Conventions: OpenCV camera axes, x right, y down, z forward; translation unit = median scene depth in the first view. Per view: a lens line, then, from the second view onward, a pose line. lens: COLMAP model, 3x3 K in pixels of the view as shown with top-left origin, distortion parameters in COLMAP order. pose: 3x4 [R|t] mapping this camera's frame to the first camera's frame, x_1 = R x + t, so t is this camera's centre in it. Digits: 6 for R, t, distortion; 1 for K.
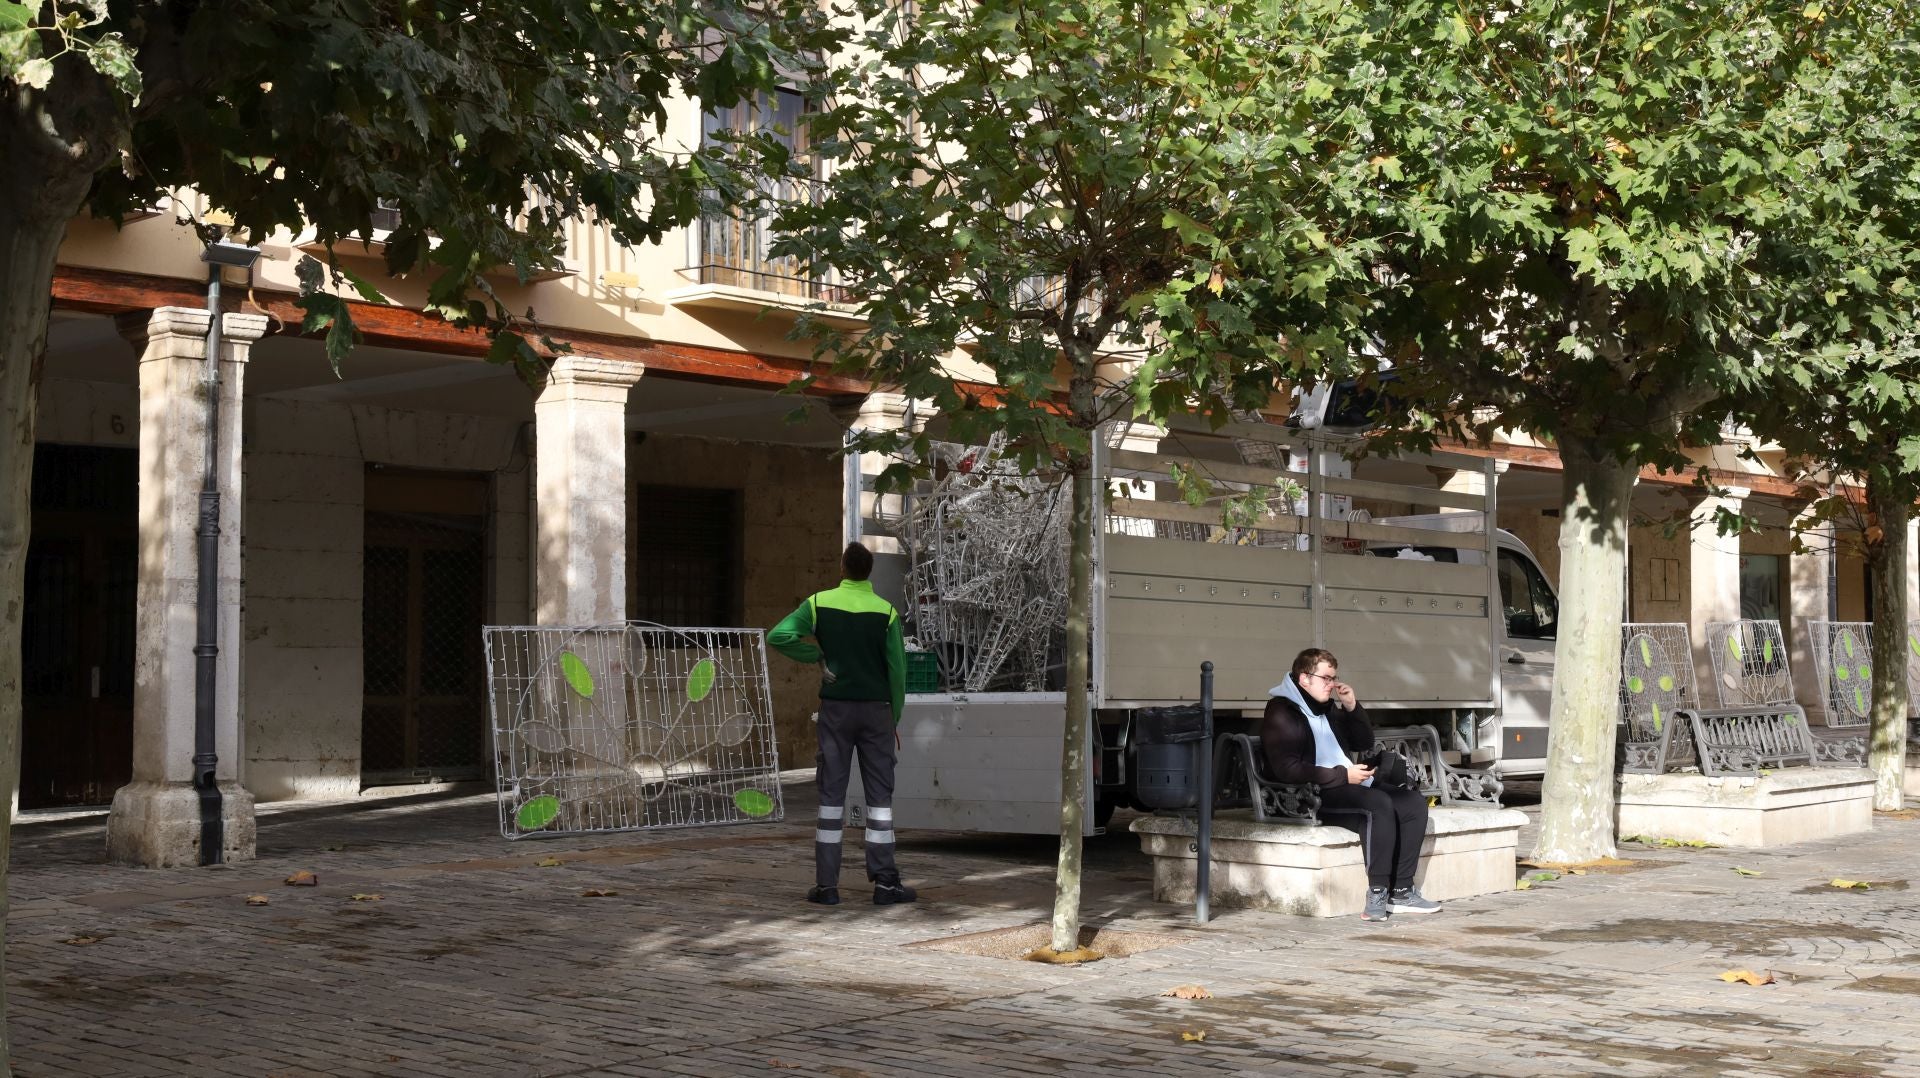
lens RADIAL K [[2093.4, 0, 960.0], [0, 2093.4, 539.0], [0, 0, 1]] dist [-0.066582, -0.020024]
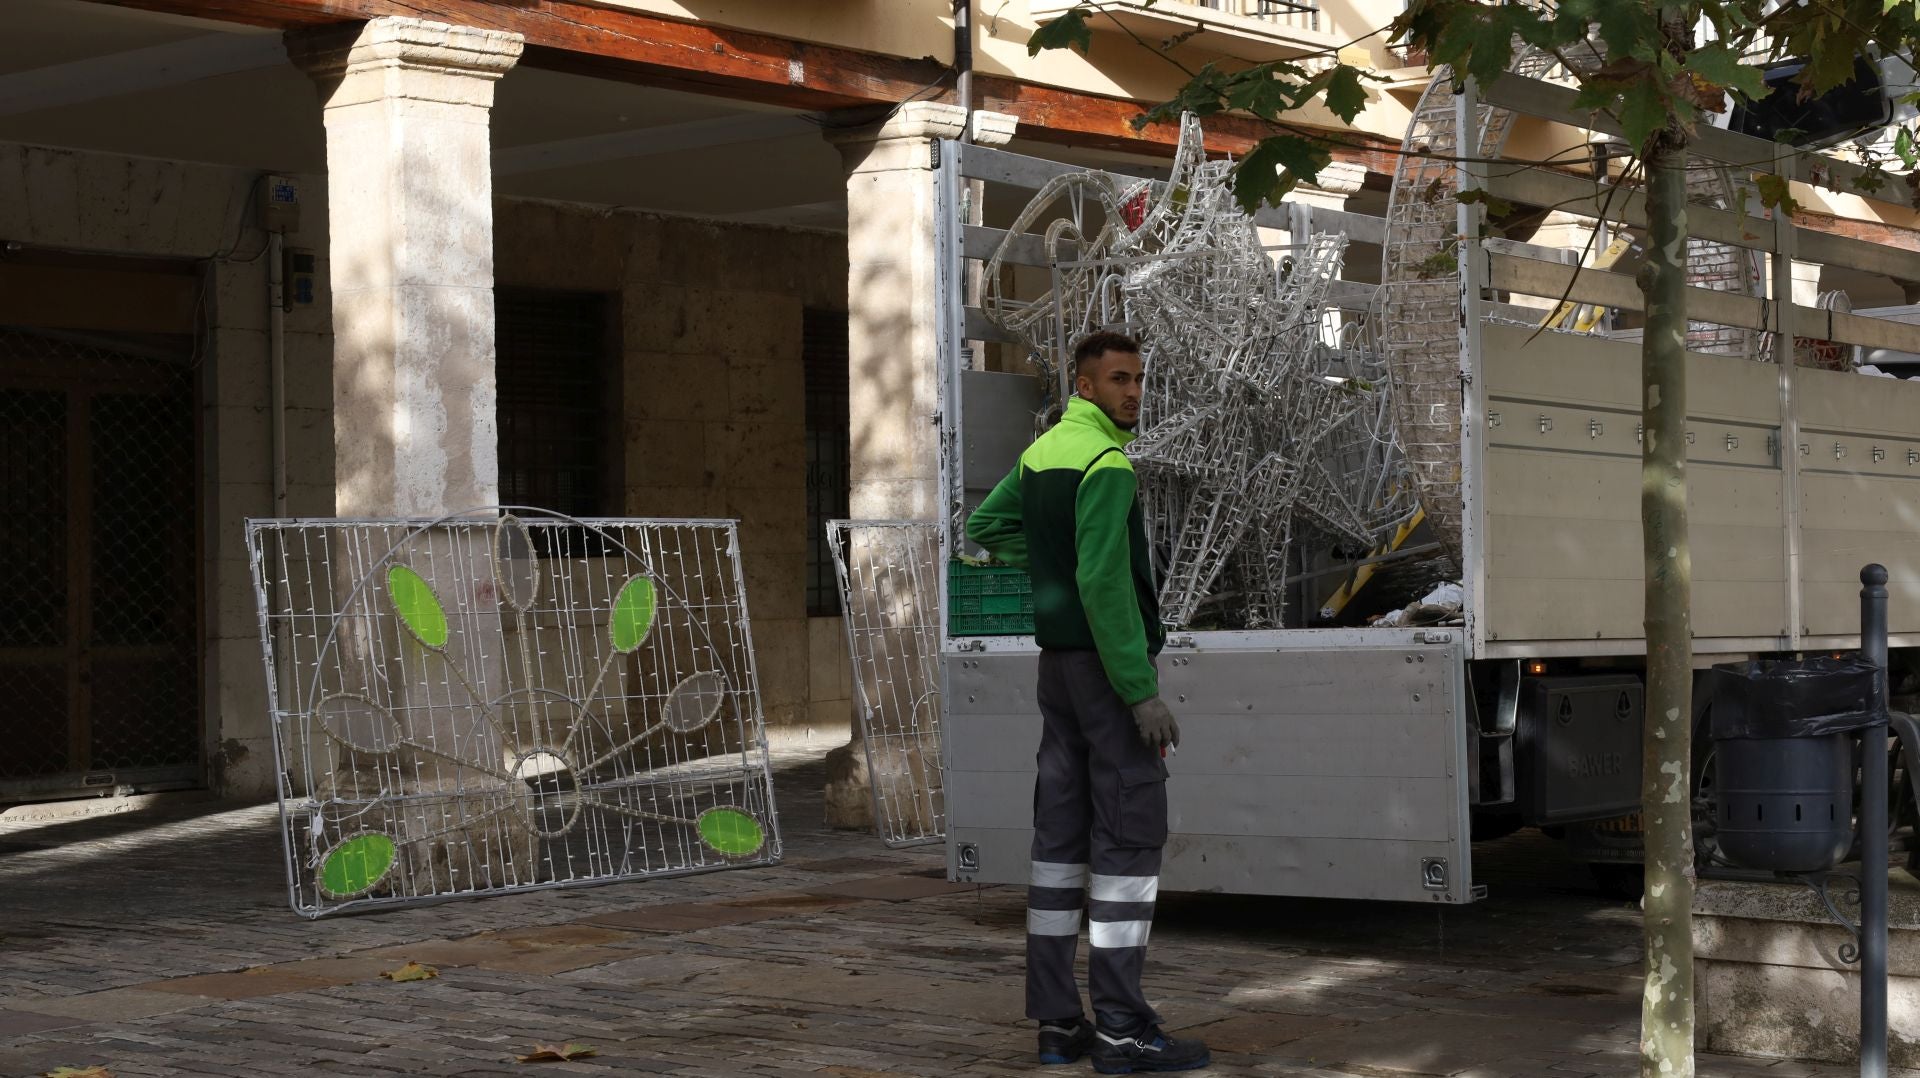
lens RADIAL K [[3040.2, 0, 960.0], [0, 3040.2, 539.0], [0, 0, 1]] dist [-0.034208, -0.080398]
pose [[0.998865, -0.012763, 0.045897, -0.077502], [0.010602, 0.998838, 0.047014, 0.011598], [-0.046444, -0.046474, 0.997839, 0.204922]]
